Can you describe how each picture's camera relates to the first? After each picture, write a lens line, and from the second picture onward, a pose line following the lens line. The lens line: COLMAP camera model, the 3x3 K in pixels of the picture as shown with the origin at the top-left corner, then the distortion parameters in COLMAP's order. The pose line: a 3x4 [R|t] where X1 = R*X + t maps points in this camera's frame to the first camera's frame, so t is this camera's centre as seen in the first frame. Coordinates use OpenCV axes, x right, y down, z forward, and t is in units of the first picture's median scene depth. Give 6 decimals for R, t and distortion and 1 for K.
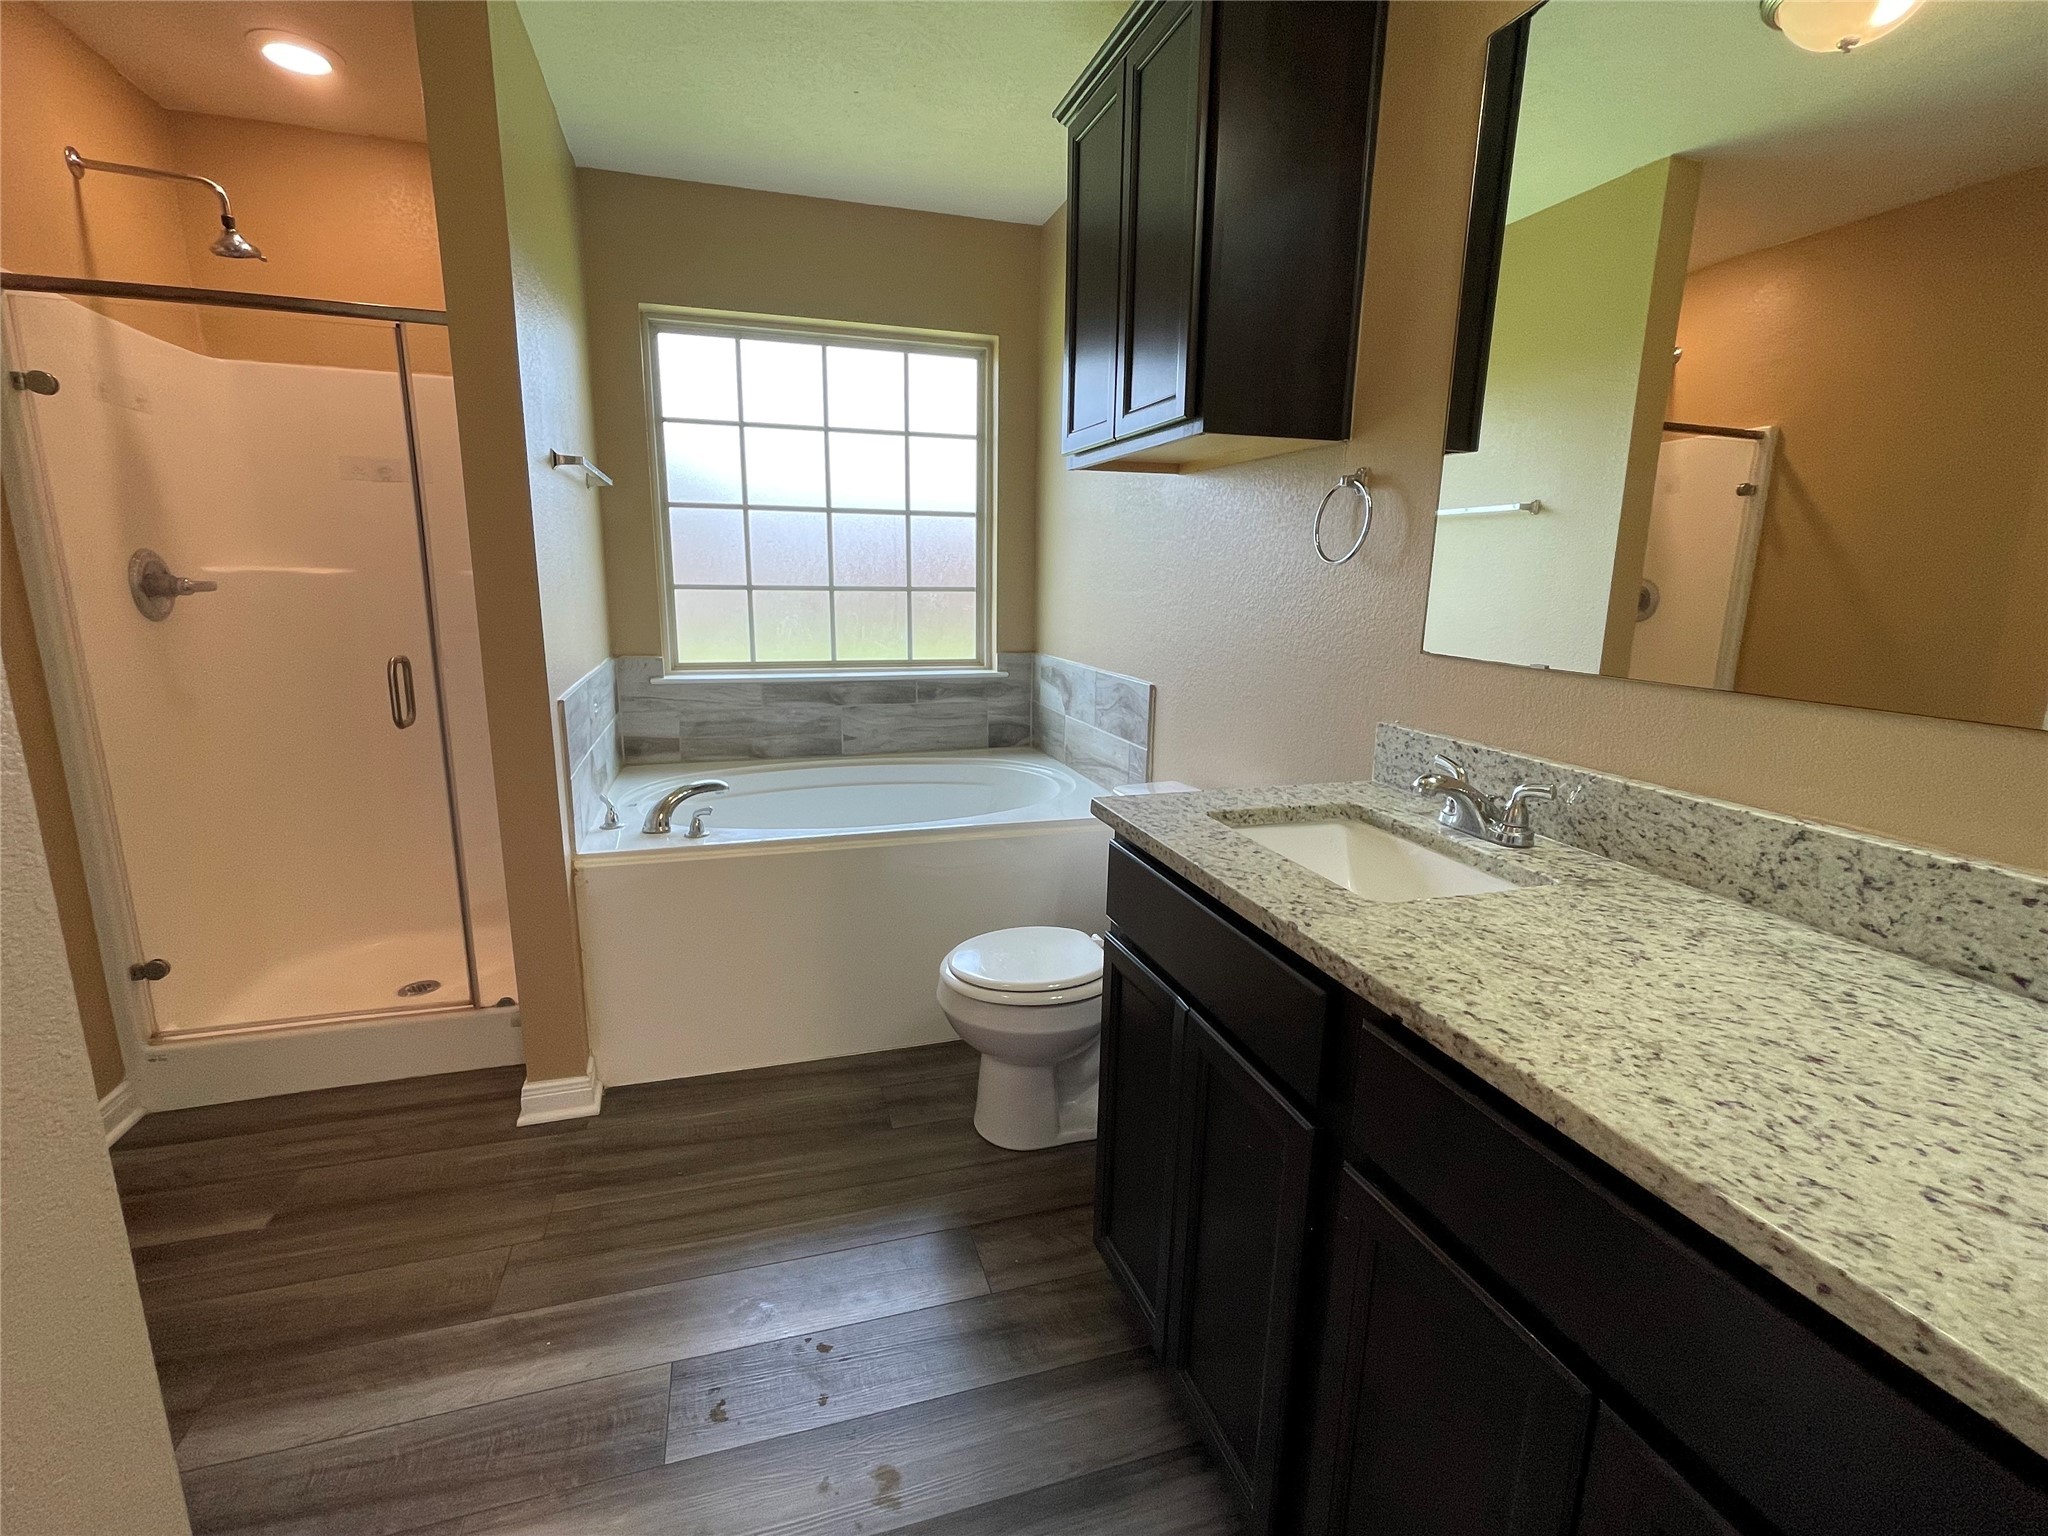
lens RADIAL K [[911.4, 0, 1021.7], [0, 911.4, 767.2], [0, 0, 1]] dist [-0.001853, -0.000252]
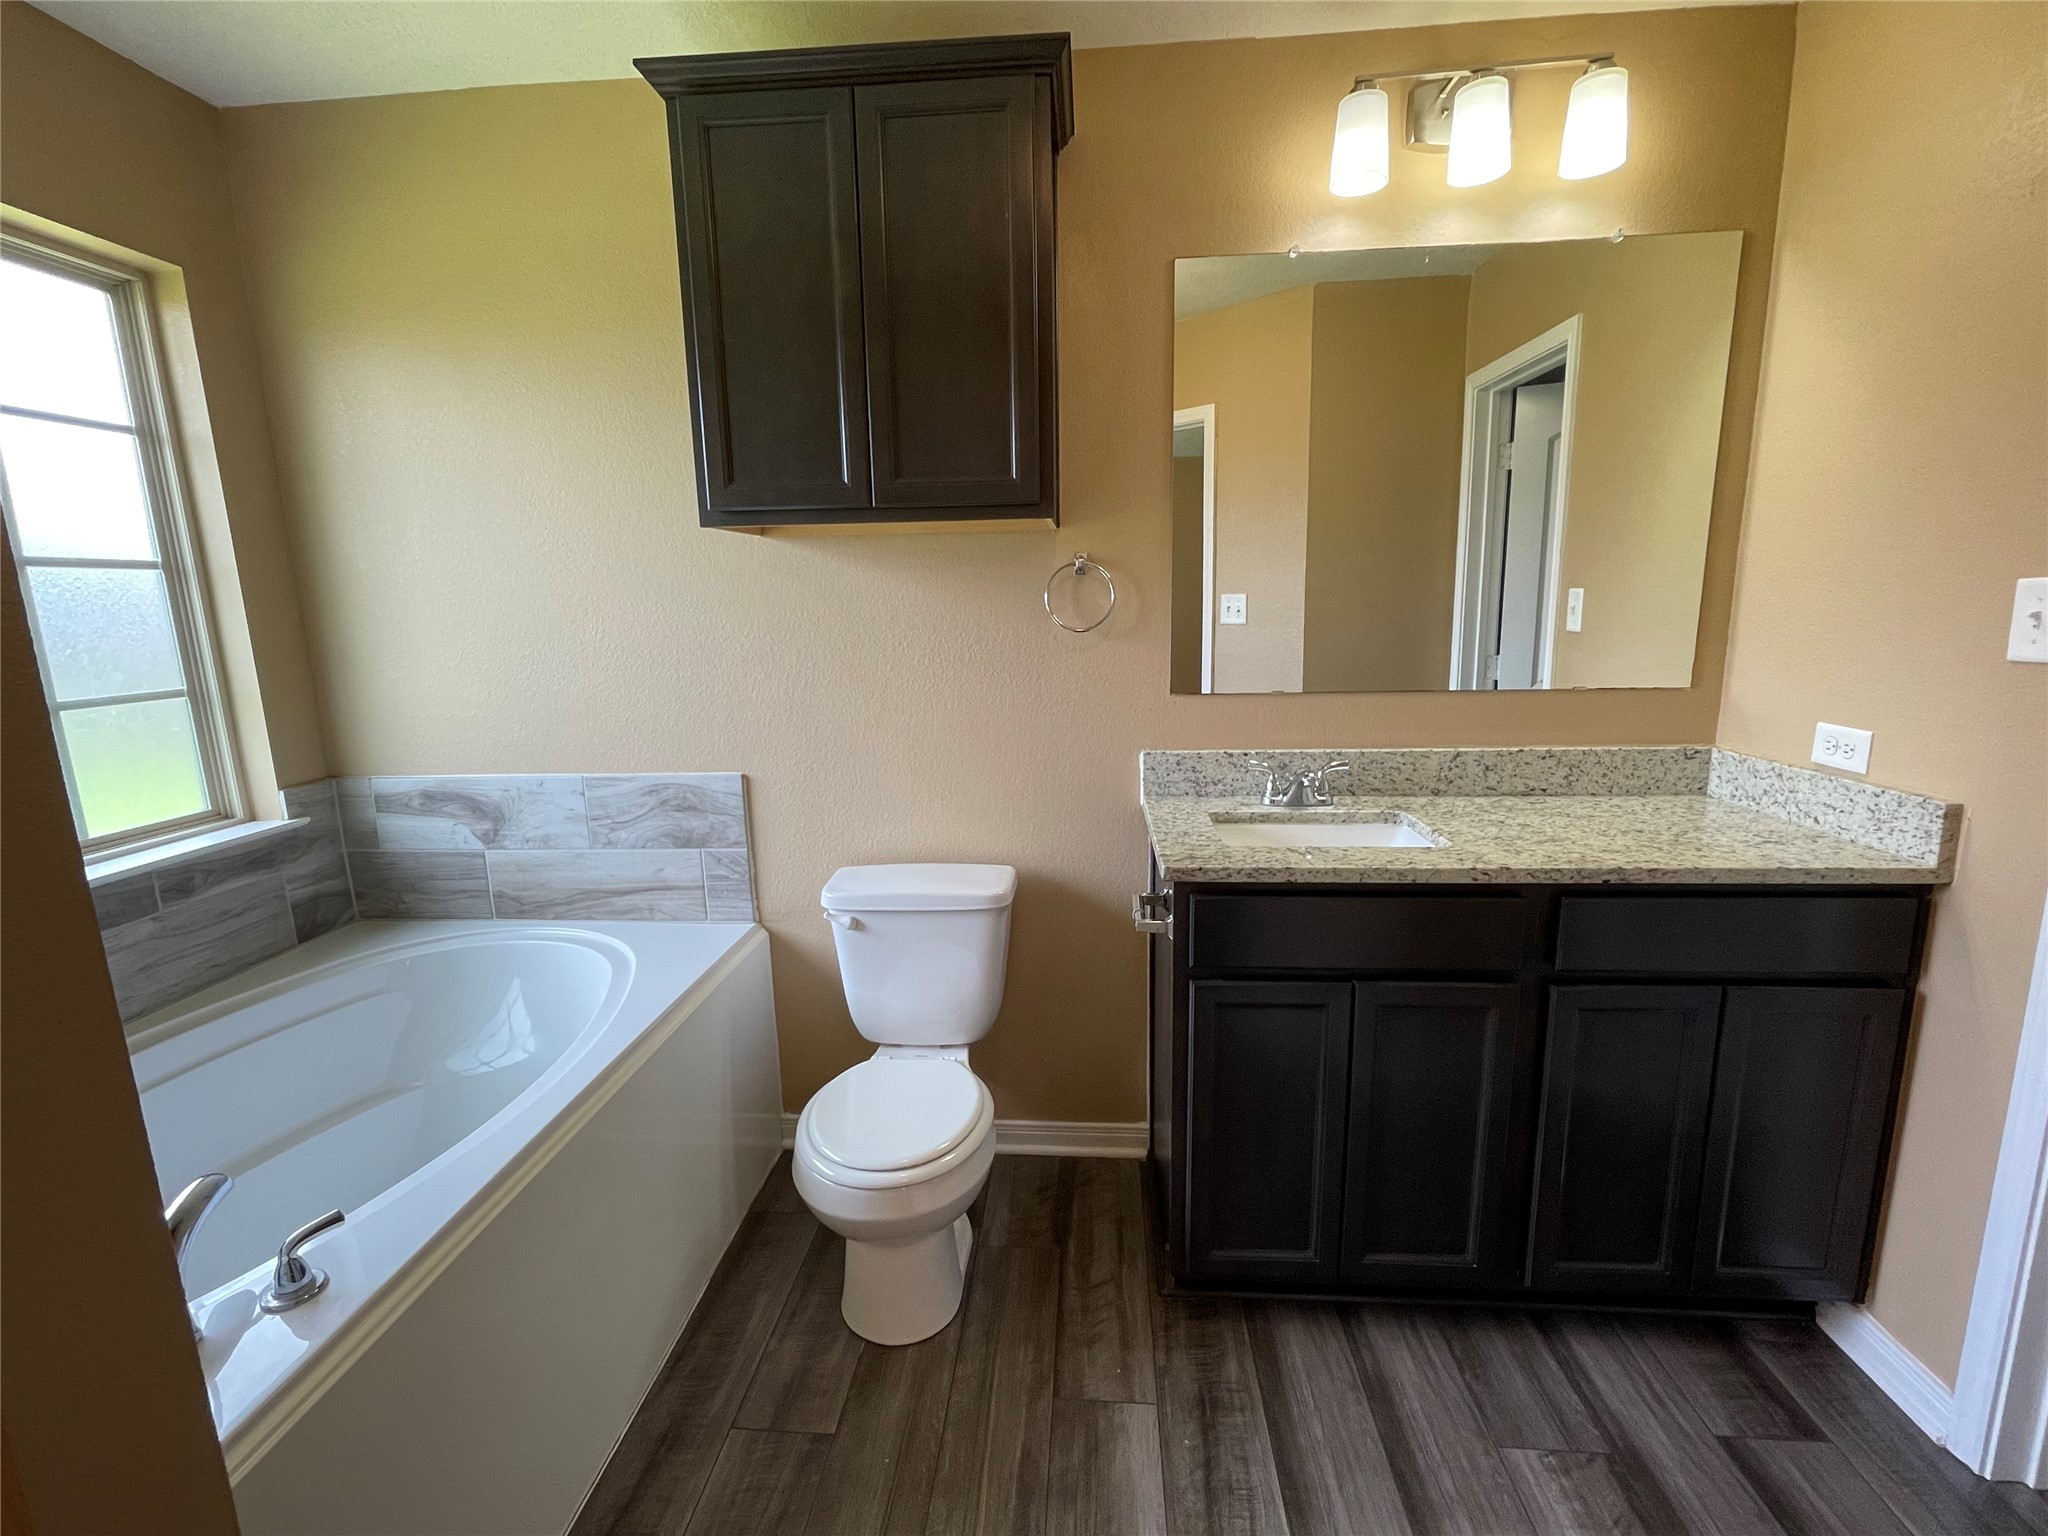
lens RADIAL K [[911.4, 0, 1025.4], [0, 911.4, 763.4], [0, 0, 1]] dist [-0.001853, -0.000252]
pose [[0.371085, -0.191228, 0.908695, -1.212193], [0.221760, 0.968502, 0.113254, -0.313251], [-0.901731, 0.159485, 0.401804, 0.932027]]
